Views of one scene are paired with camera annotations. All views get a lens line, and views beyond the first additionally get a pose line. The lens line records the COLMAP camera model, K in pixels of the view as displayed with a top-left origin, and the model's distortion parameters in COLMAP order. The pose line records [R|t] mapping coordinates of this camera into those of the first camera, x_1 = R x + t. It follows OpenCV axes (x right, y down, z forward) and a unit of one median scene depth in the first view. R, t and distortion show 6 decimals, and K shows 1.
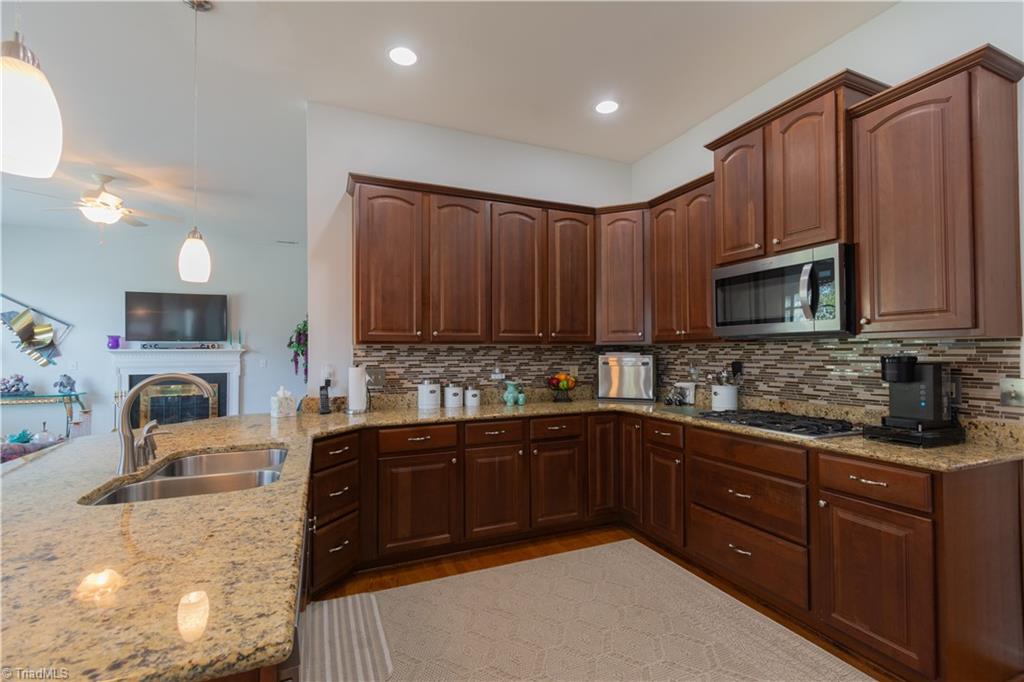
lens RADIAL K [[453.9, 0, 515.9], [0, 453.9, 343.8], [0, 0, 1]] dist [0.001988, -0.000925]
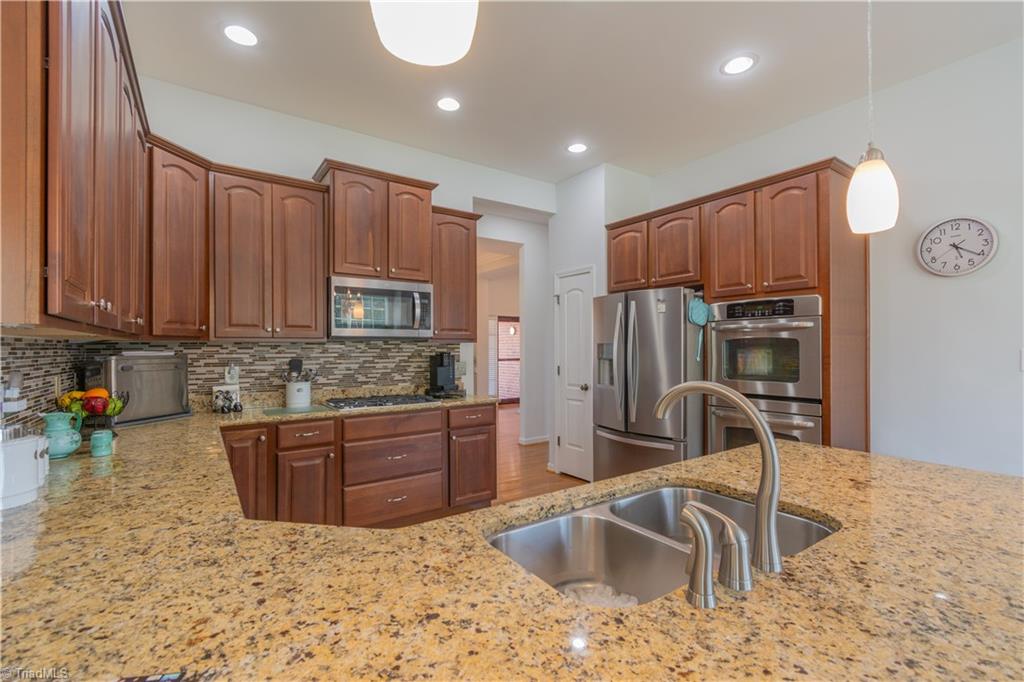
lens RADIAL K [[453.9, 0, 516.6], [0, 453.9, 343.7], [0, 0, 1]] dist [0.001988, -0.000925]
pose [[-0.205645, 0.015871, 0.978498, -0.796667], [-0.012907, 0.999738, -0.018928, 0.018412], [-0.978541, -0.016522, -0.205387, 0.843769]]
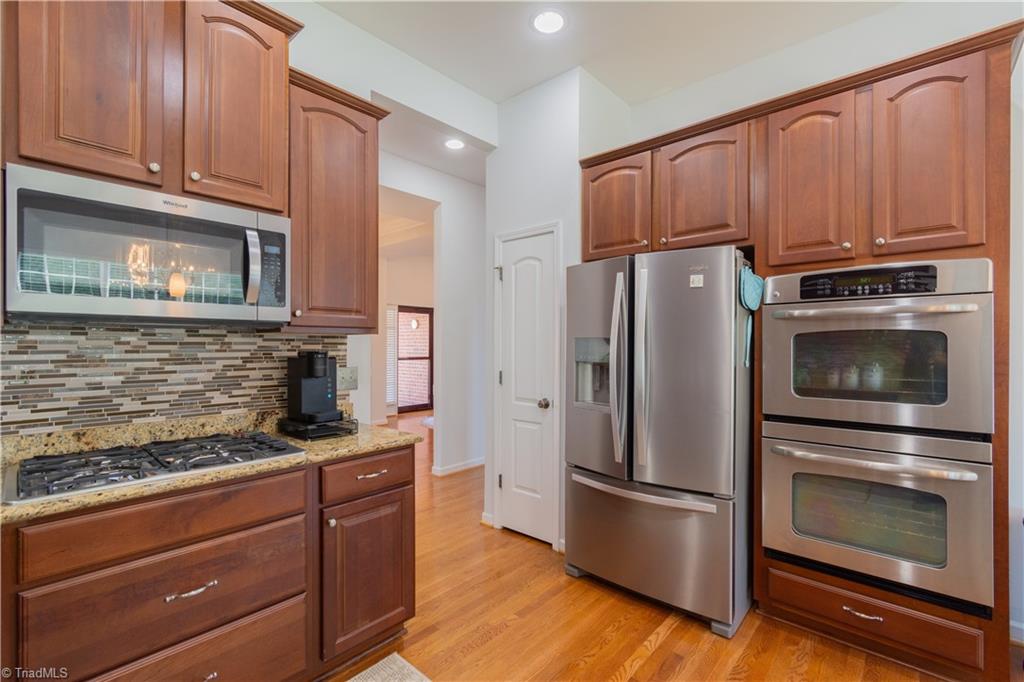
lens RADIAL K [[453.9, 0, 516.6], [0, 453.9, 345.2], [0, 0, 1]] dist [0.001988, -0.000925]
pose [[-0.421877, 0.004214, 0.906643, -0.192738], [-0.016372, 0.999791, -0.012266, 0.014438], [-0.906505, -0.020018, -0.421720, 0.788673]]
